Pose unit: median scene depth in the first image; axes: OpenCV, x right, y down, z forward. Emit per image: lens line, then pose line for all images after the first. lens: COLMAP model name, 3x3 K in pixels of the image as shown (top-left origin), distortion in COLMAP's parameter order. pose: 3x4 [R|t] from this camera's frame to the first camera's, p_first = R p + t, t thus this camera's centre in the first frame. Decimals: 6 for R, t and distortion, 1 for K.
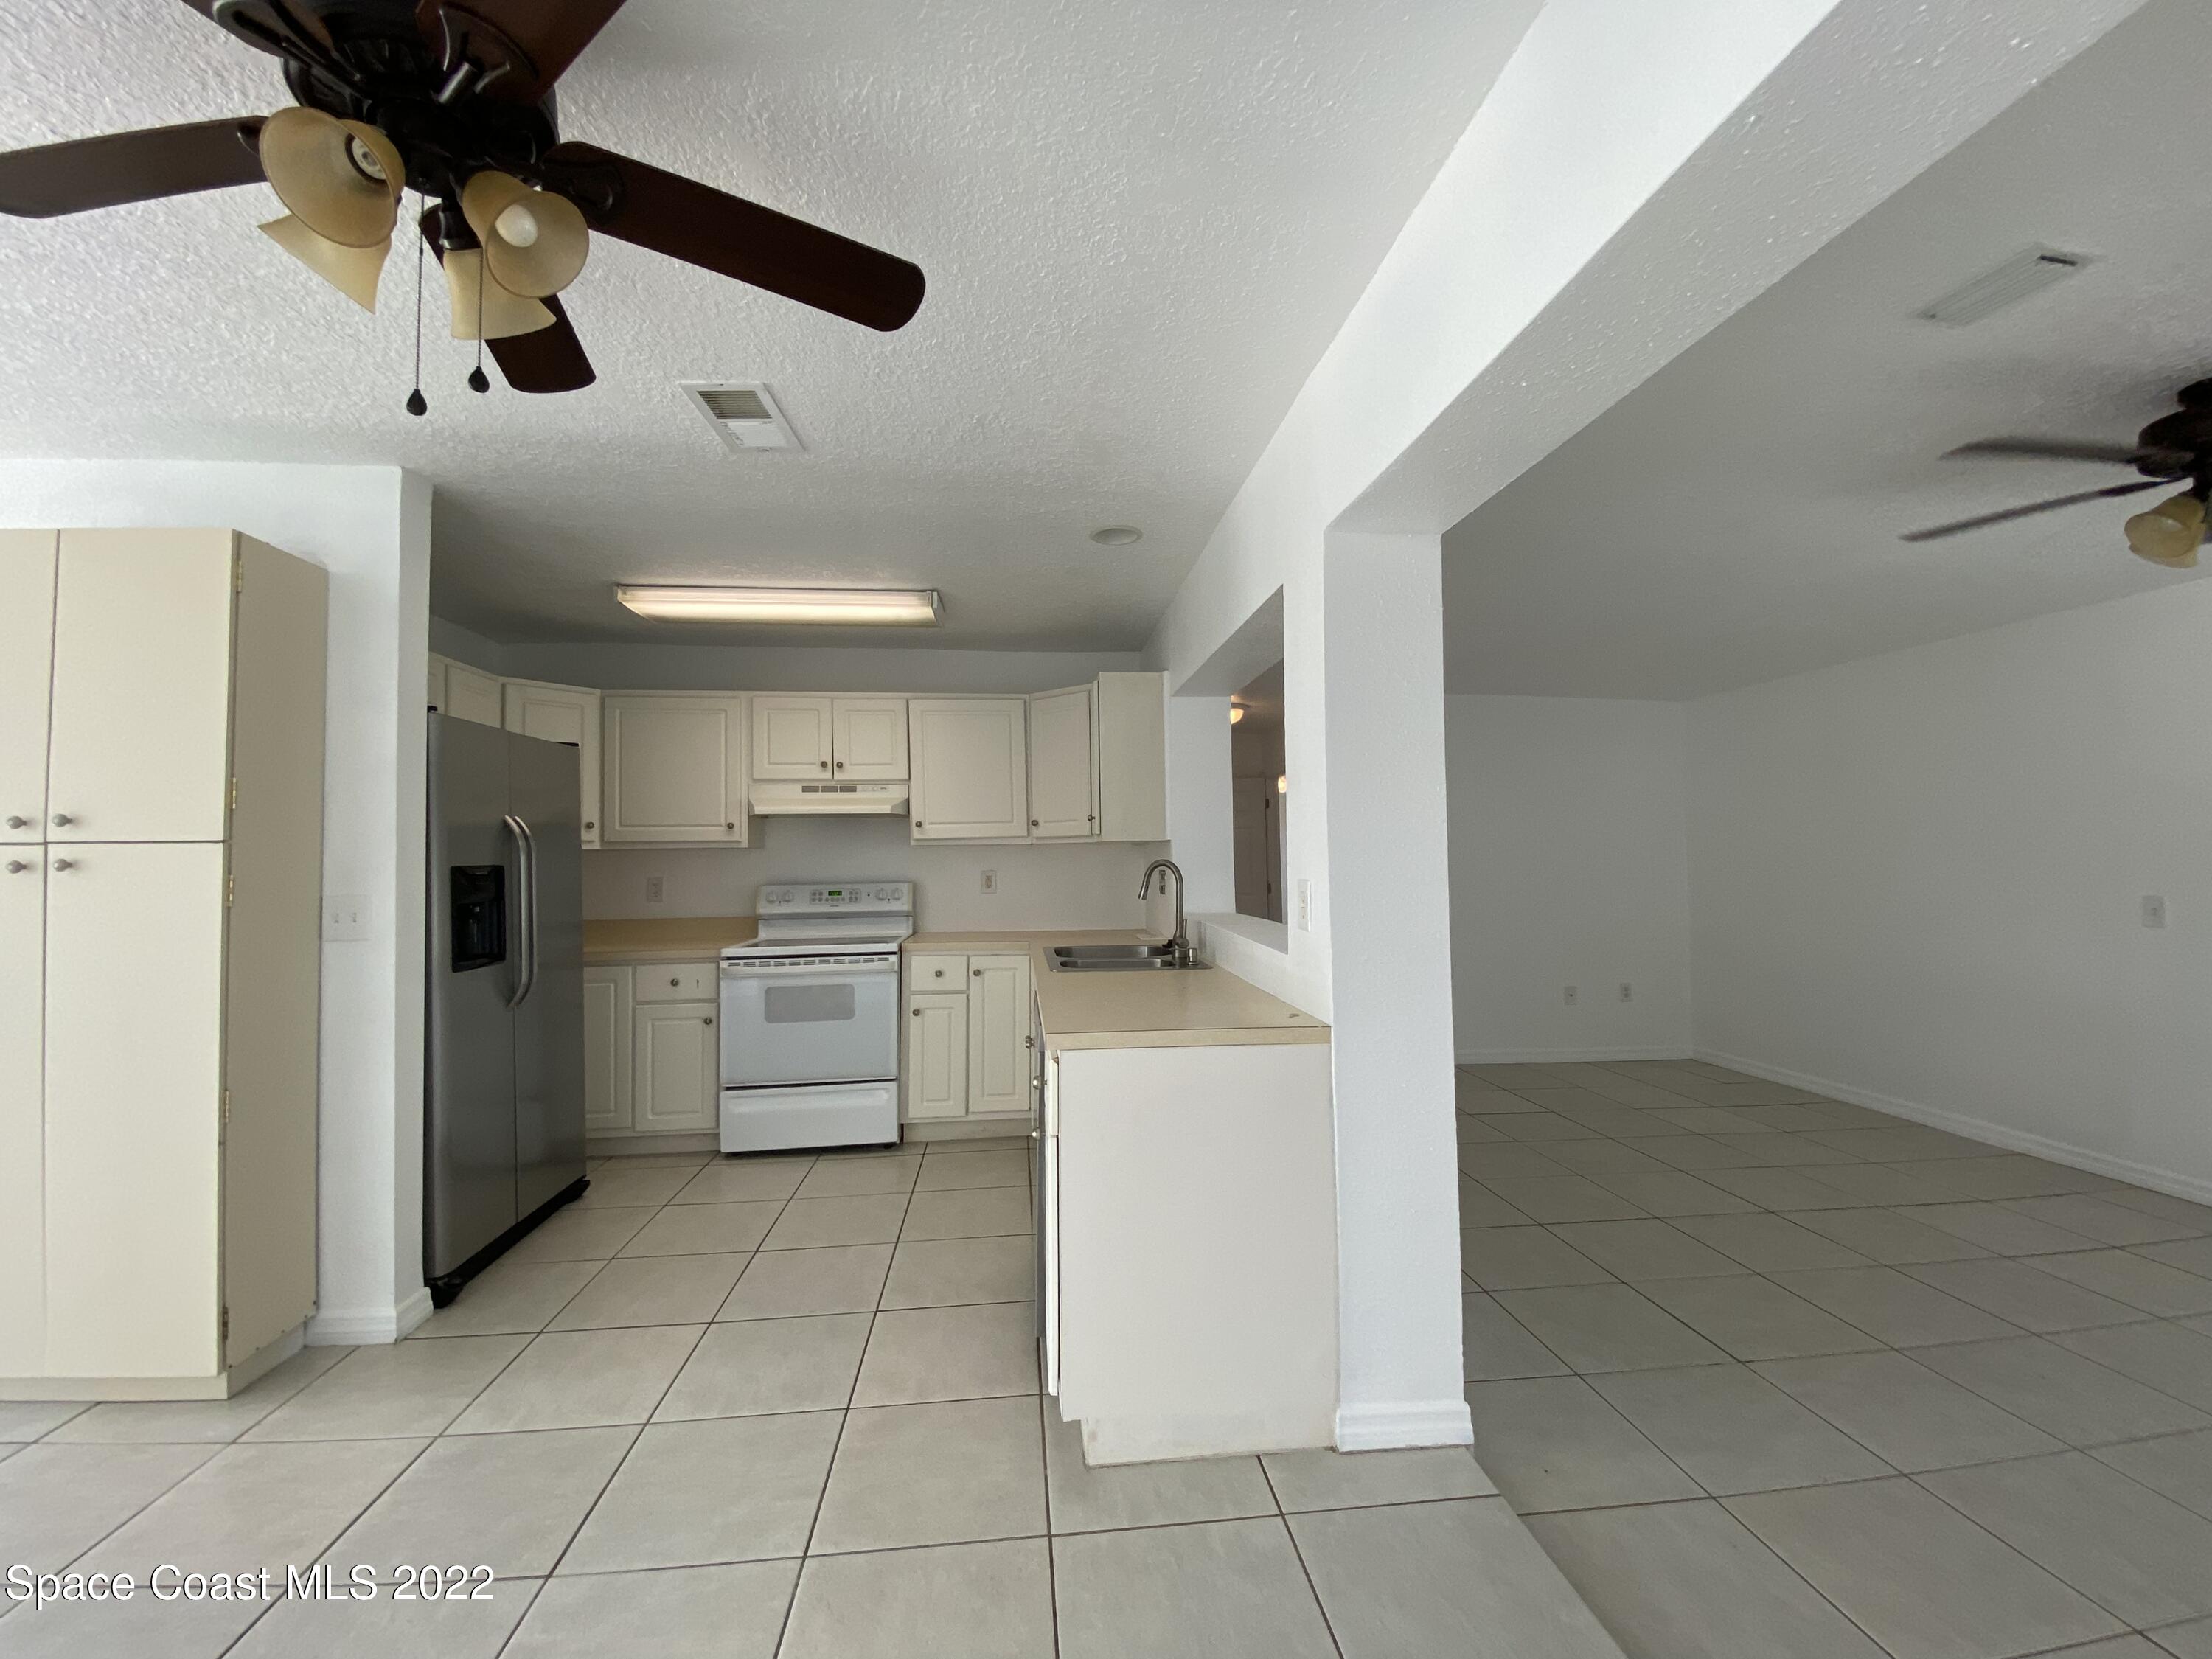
lens RADIAL K [[898.0, 0, 1106.0], [0, 898.0, 829.5], [0, 0, 1]] dist [0.046921, -0.029618]
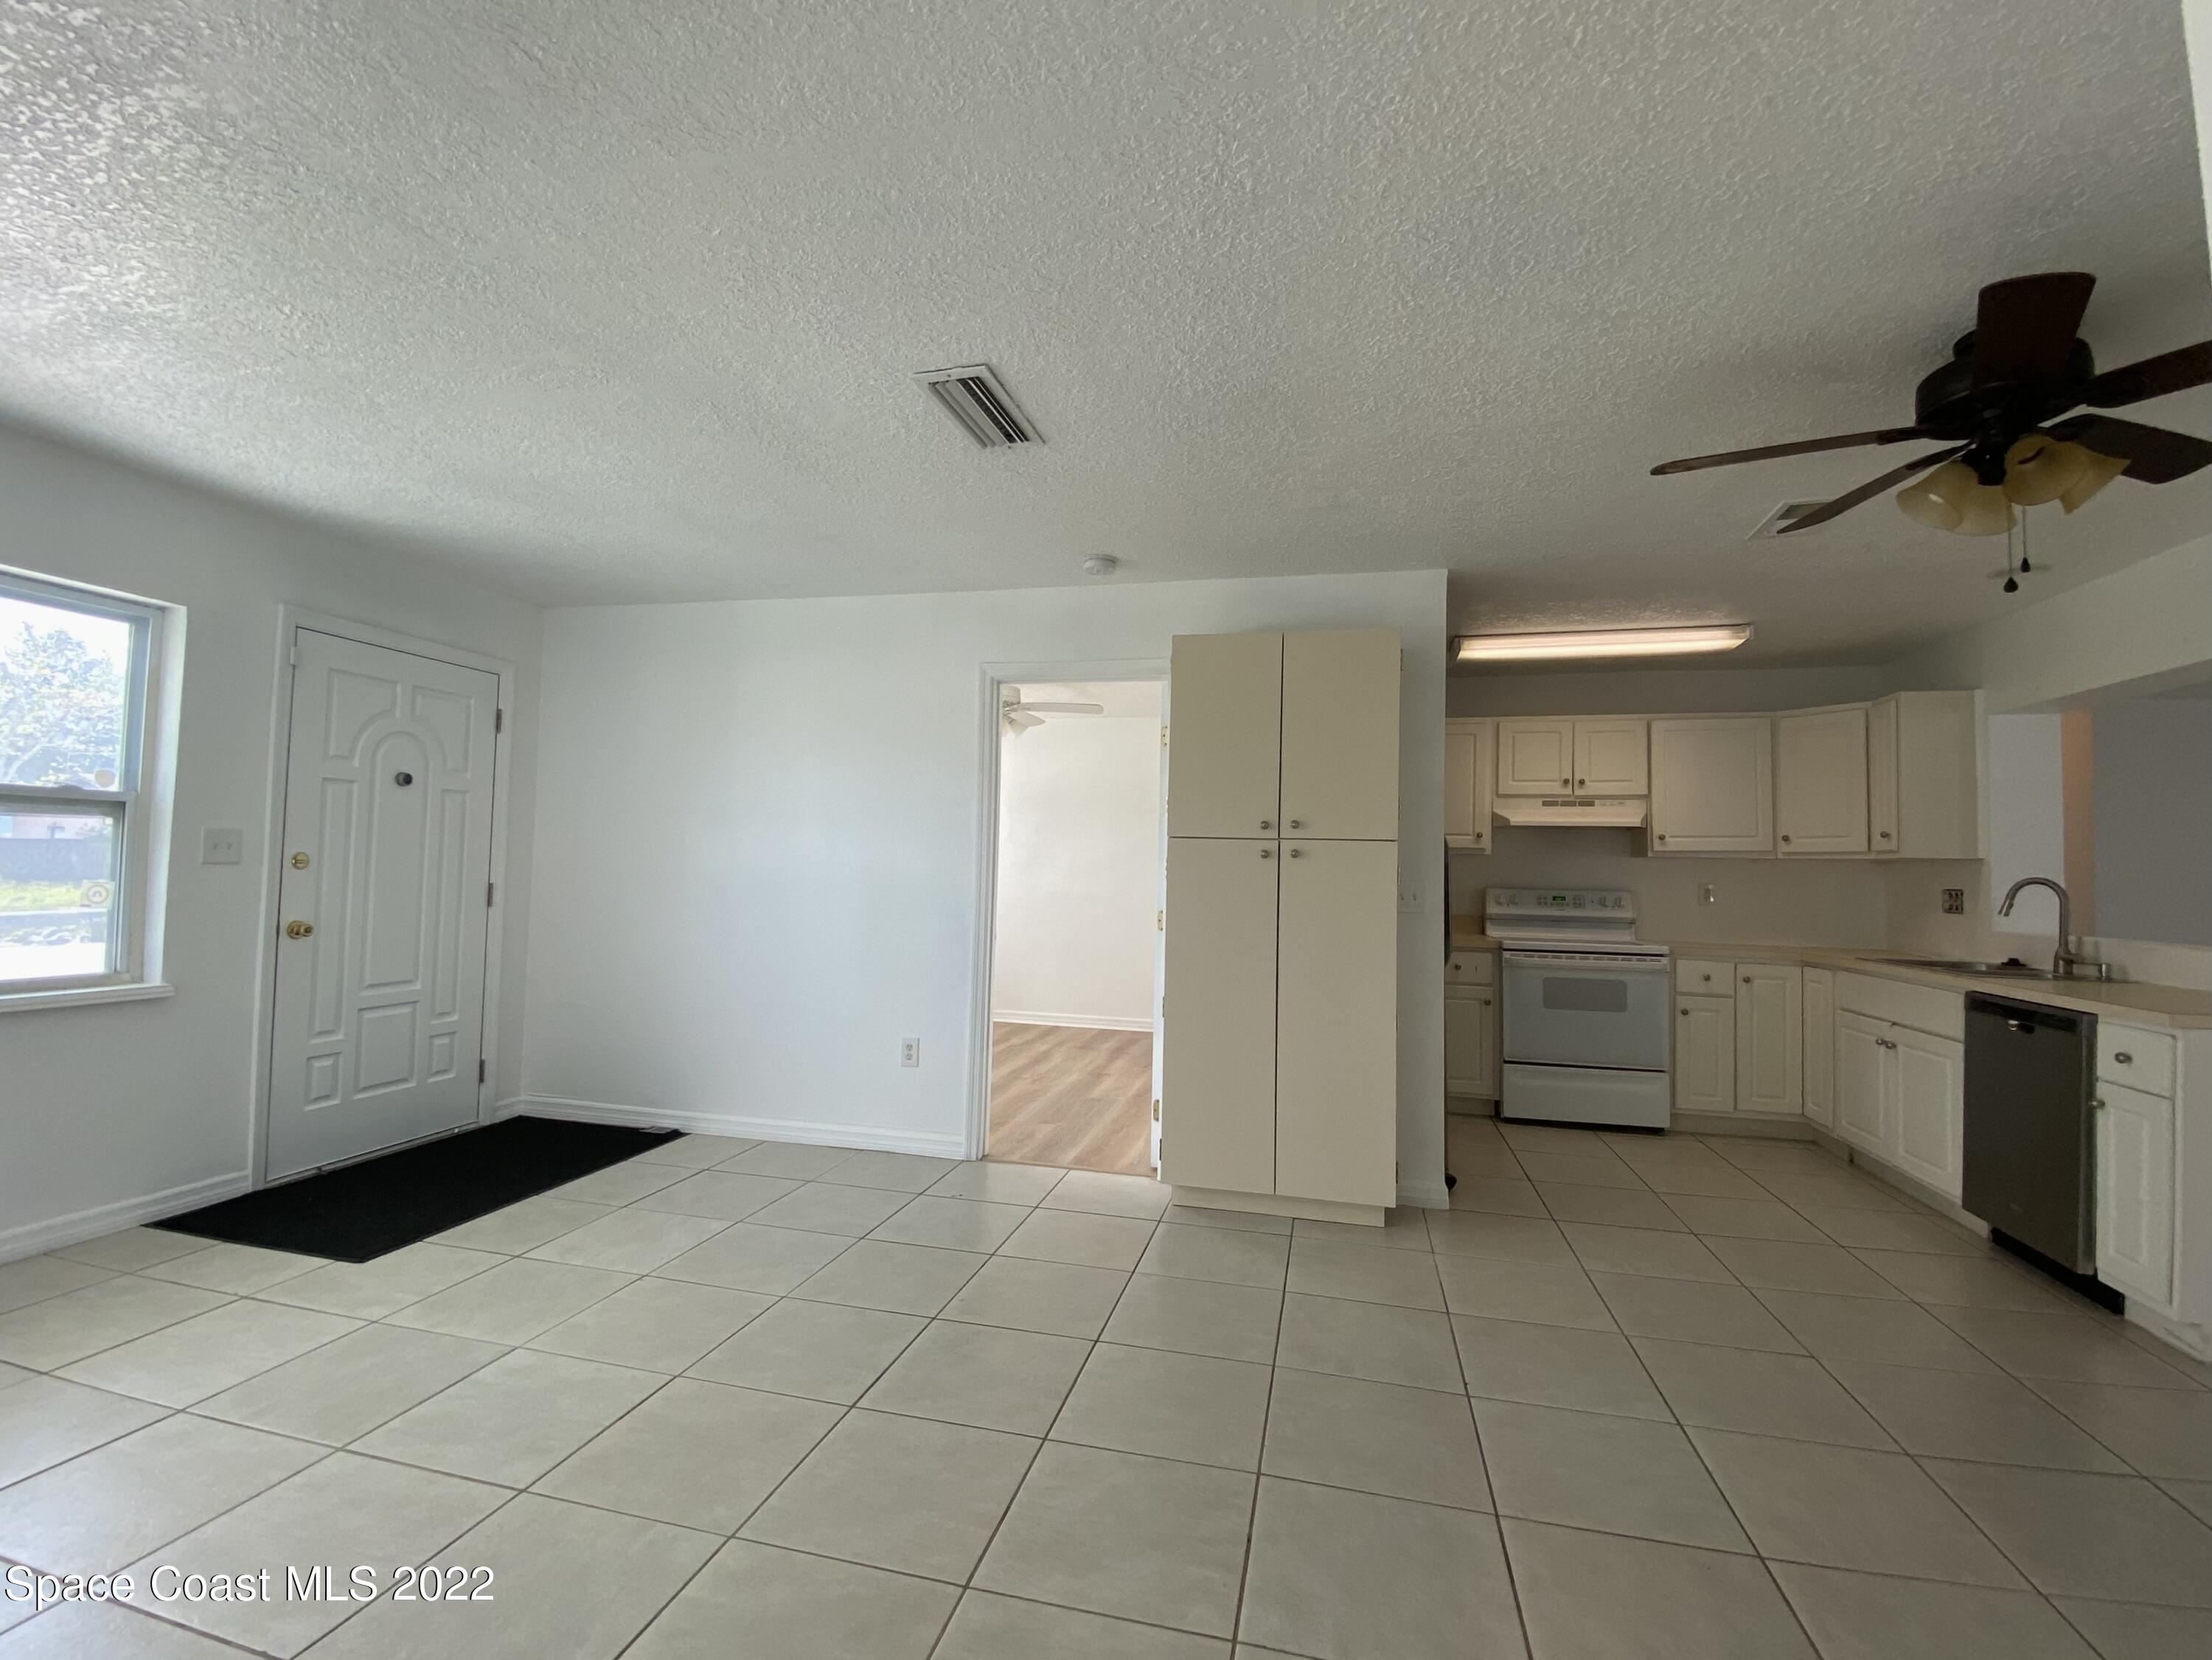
lens RADIAL K [[972.9, 0, 1102.7], [0, 972.9, 826.8], [0, 0, 1]] dist [0.001010, -0.000467]
pose [[0.940025, 0.019247, -0.340562, -0.476329], [-0.023965, 0.999666, -0.009653, 0.009337], [0.340262, 0.017236, 0.940173, -0.337245]]
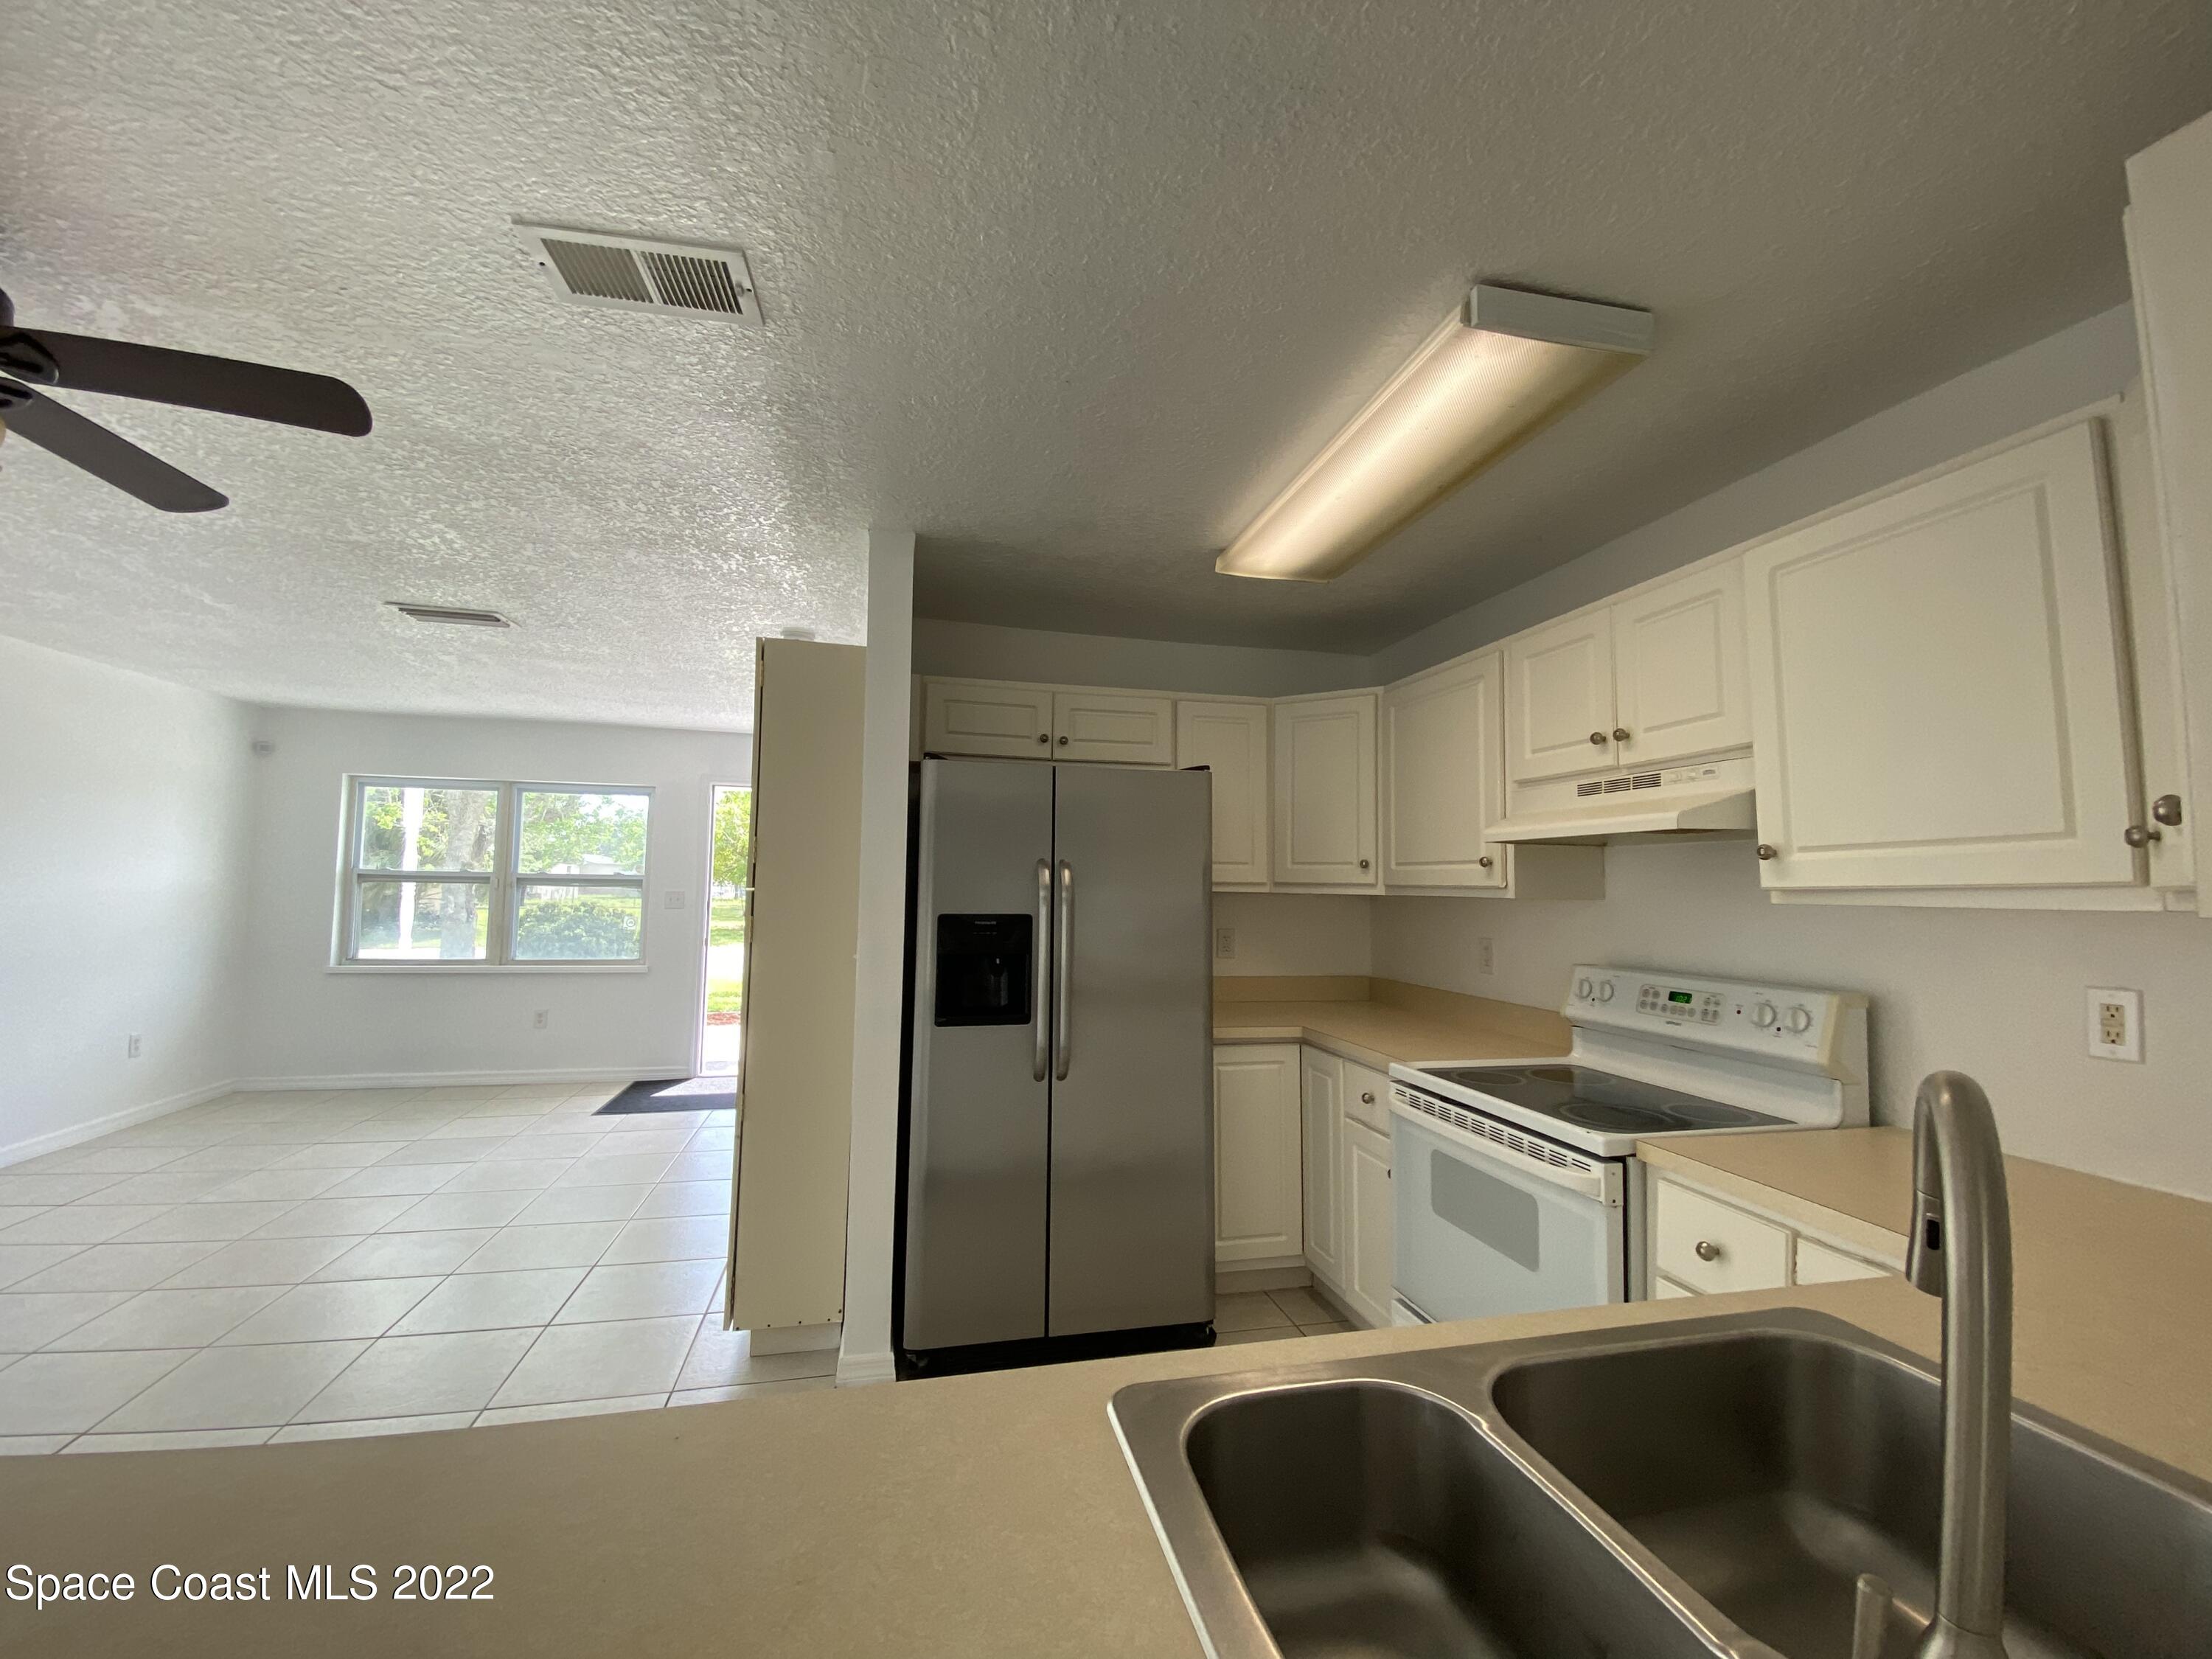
lens RADIAL K [[901.9, 0, 1100.9], [0, 901.9, 828.6], [0, 0, 1]] dist [0.016016, -0.017620]
pose [[0.124929, -0.048765, -0.990967, 0.167448], [0.015748, 0.998763, -0.047163, -0.002215], [0.992041, -0.009713, 0.125542, 0.713817]]
